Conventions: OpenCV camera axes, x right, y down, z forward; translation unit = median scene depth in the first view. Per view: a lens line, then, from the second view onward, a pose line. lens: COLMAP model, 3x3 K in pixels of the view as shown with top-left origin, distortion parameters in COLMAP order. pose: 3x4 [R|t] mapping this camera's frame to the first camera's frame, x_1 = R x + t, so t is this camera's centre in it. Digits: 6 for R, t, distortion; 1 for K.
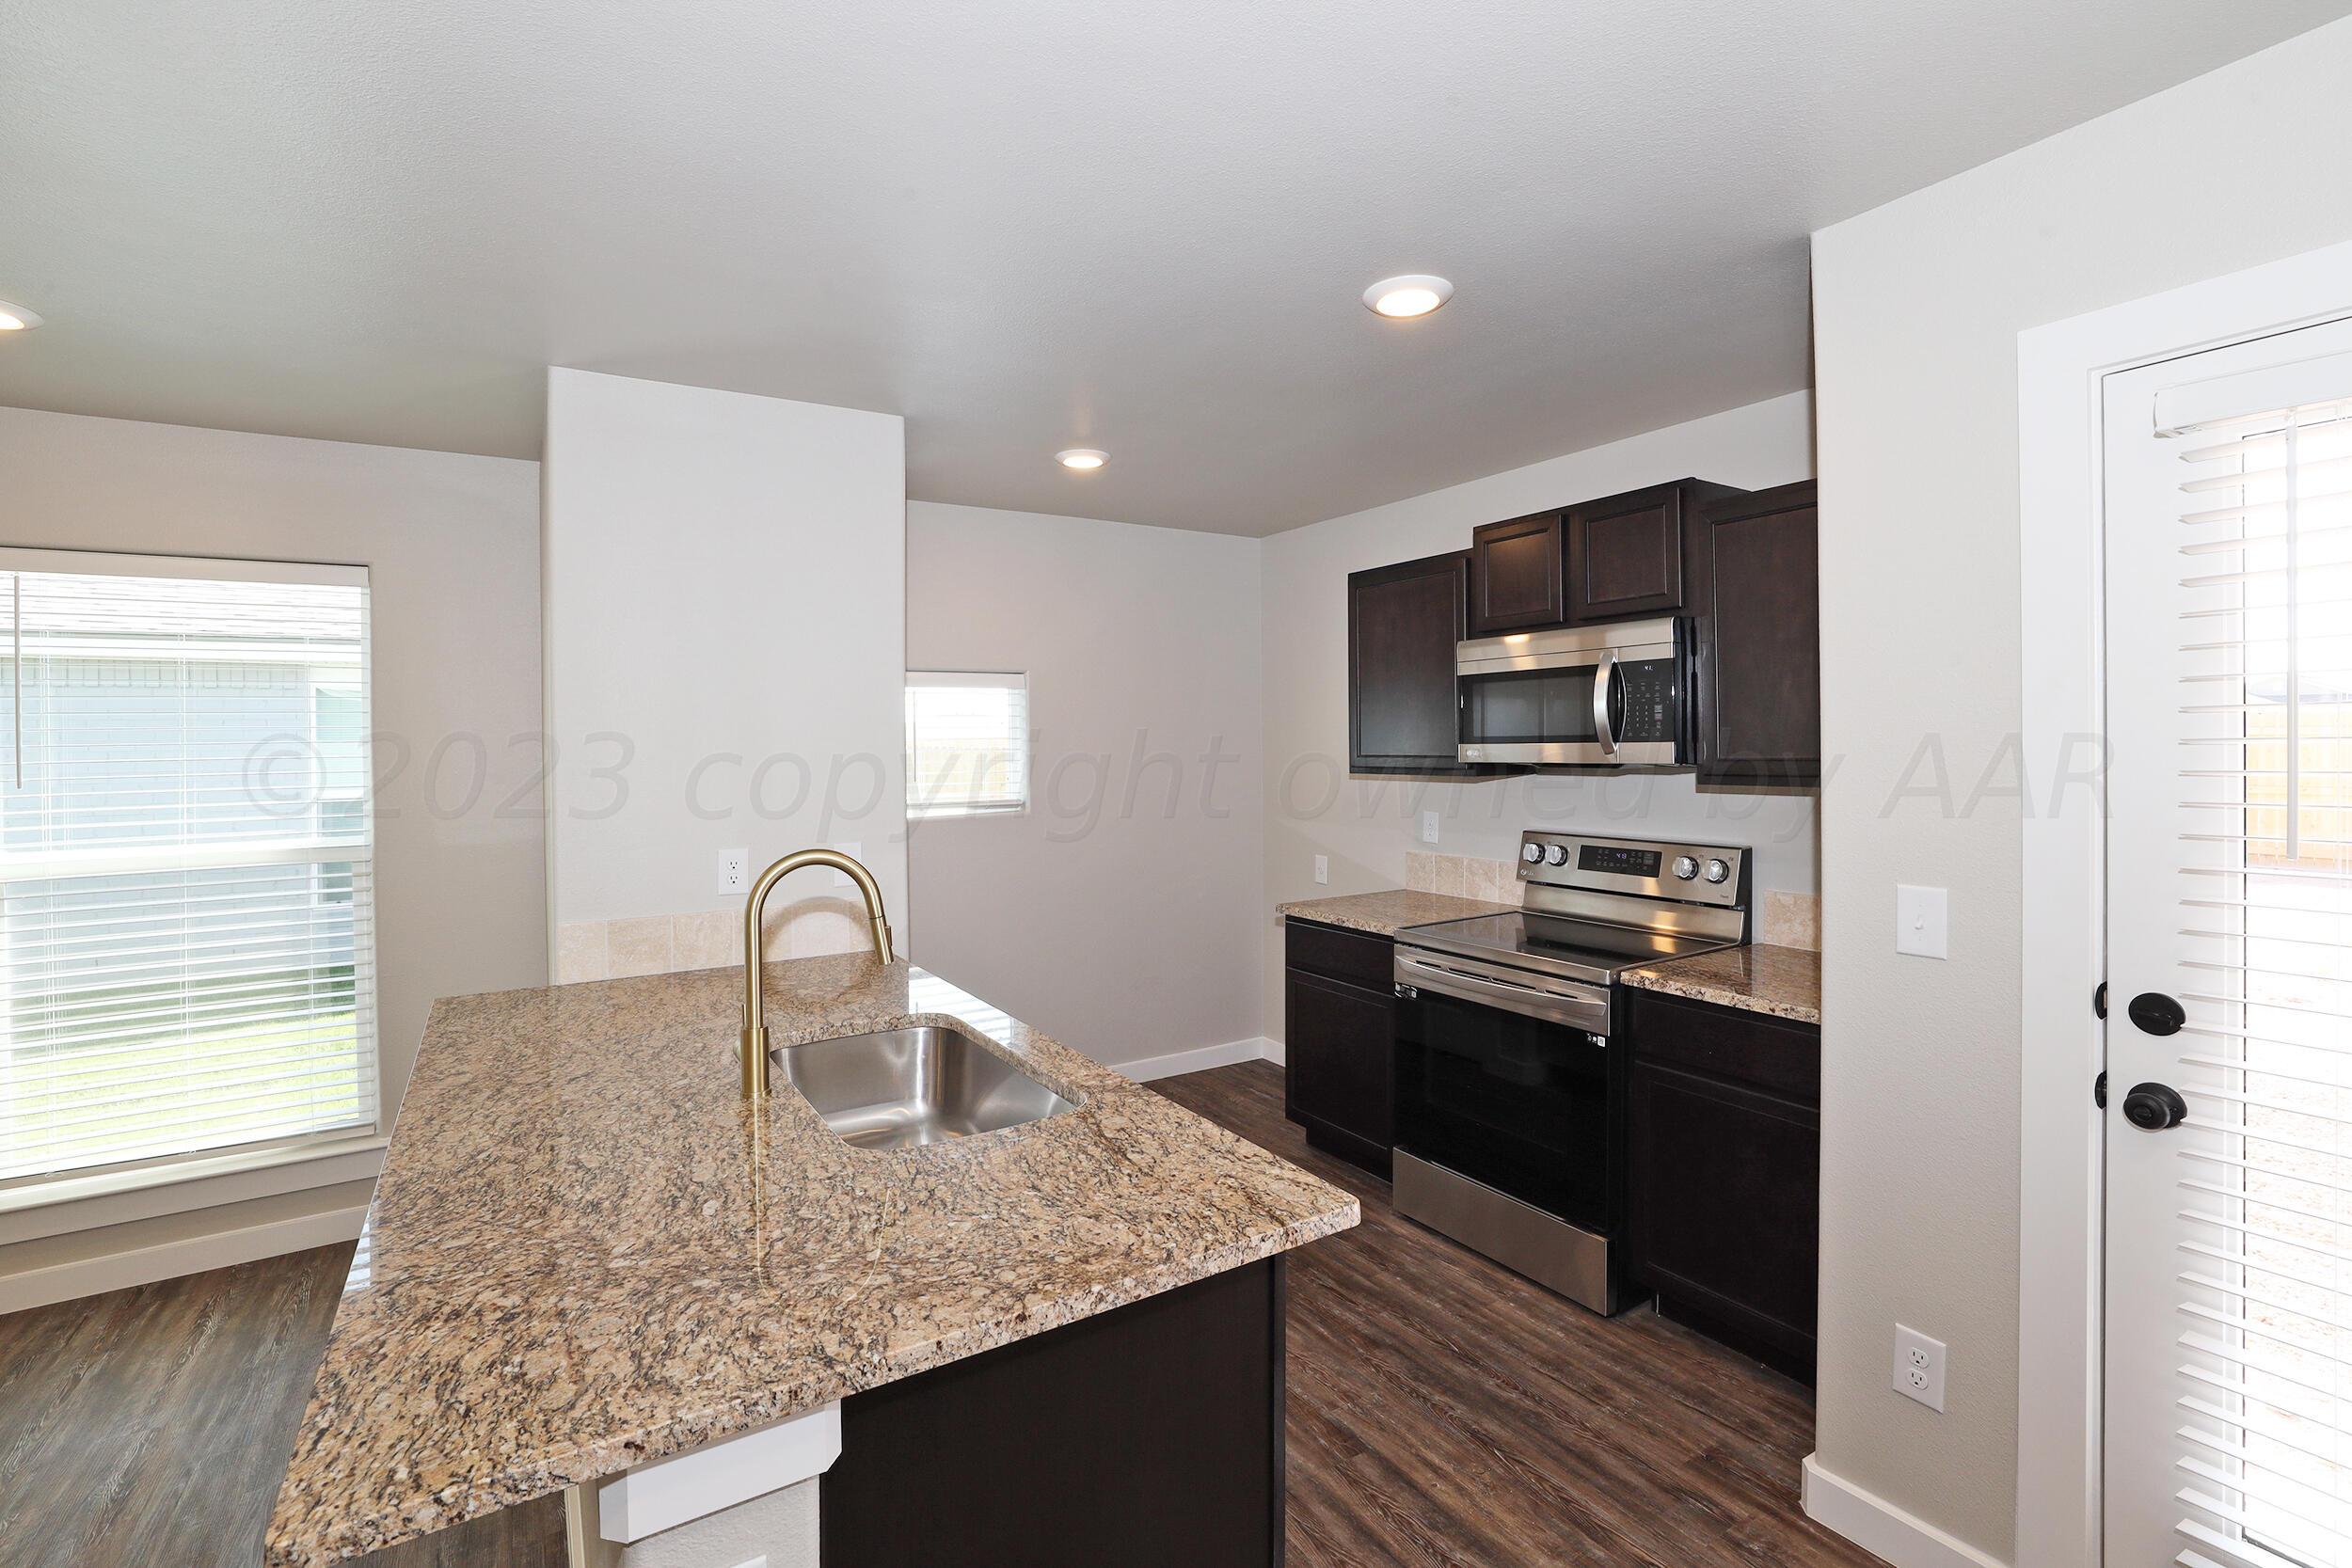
lens RADIAL K [[1049.1, 0, 1177.9], [0, 1049.1, 753.8], [0, 0, 1]] dist [-0.043488, 0.012603]
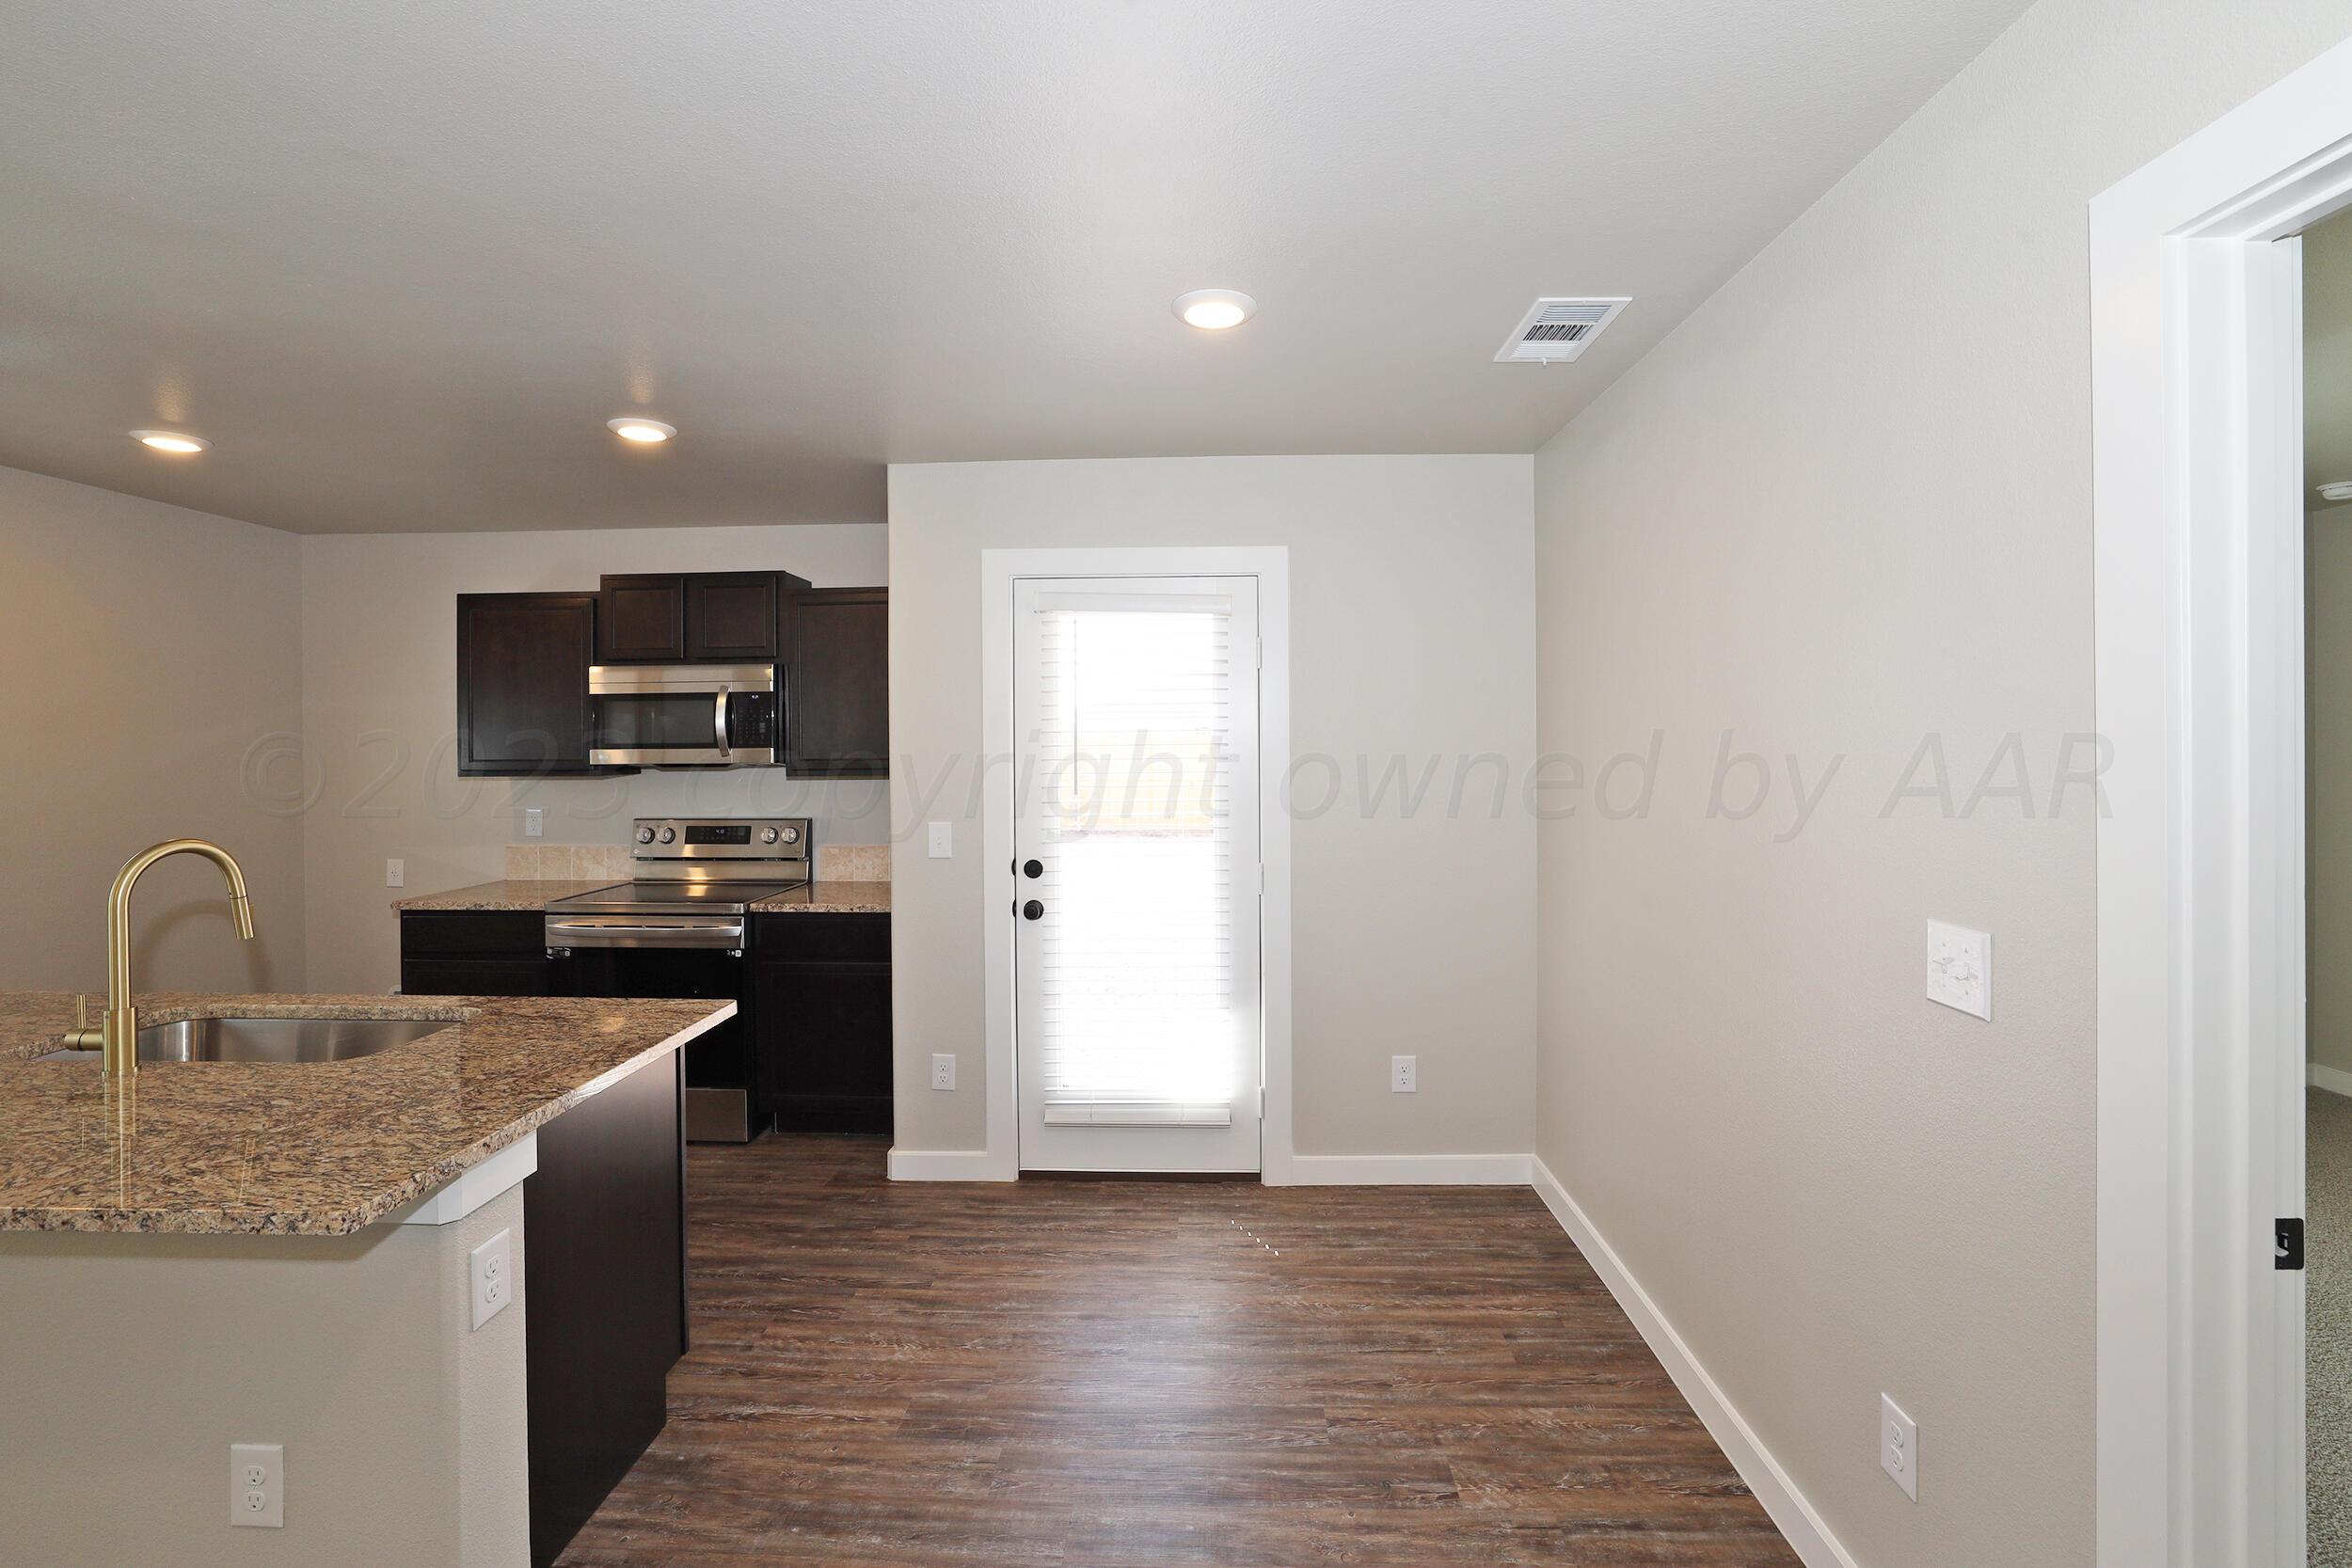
lens RADIAL K [[1049.1, 0, 1177.9], [0, 1049.1, 753.8], [0, 0, 1]] dist [-0.043488, 0.012603]
pose [[0.560576, 0.000779, 0.828102, -0.433787], [0.008097, 0.999947, -0.006422, 0.011147], [-0.828063, 0.010305, 0.560540, -0.314974]]
